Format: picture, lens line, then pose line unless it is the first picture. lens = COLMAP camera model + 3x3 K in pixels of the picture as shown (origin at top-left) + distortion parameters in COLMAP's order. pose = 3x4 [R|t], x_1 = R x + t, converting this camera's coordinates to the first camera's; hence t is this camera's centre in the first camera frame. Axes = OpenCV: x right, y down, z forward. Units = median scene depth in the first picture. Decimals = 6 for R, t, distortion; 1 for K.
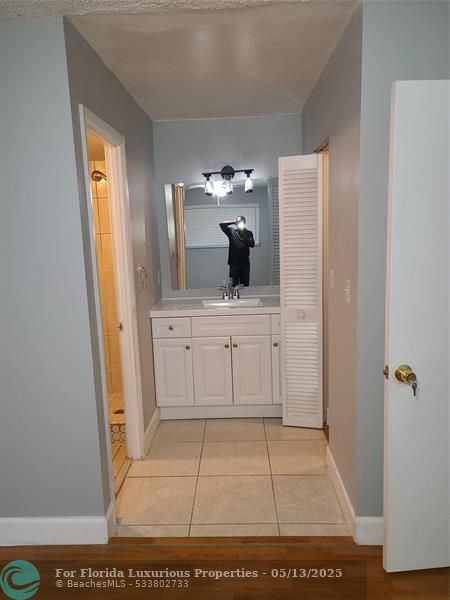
lens RADIAL K [[449.7, 0, 226.7], [0, 449.7, 300.9], [0, 0, 1]] dist [0.043735, -0.011096]
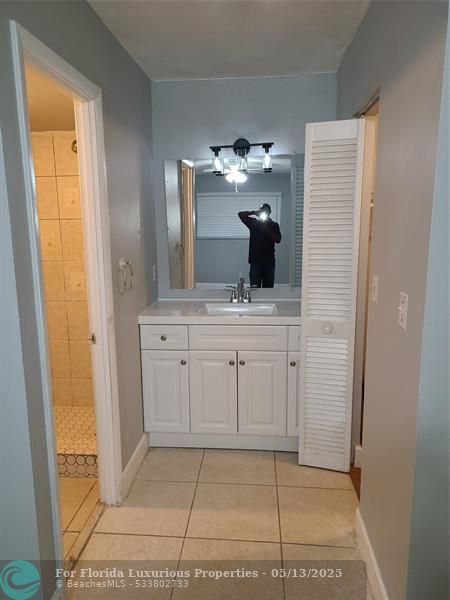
lens RADIAL K [[449.7, 0, 221.2], [0, 449.7, 300.1], [0, 0, 1]] dist [0.043735, -0.011096]
pose [[0.997783, 0.035076, -0.056551, 0.022770], [-0.034088, 0.999250, 0.018352, -0.025669], [0.057152, -0.016383, 0.998231, 0.199817]]
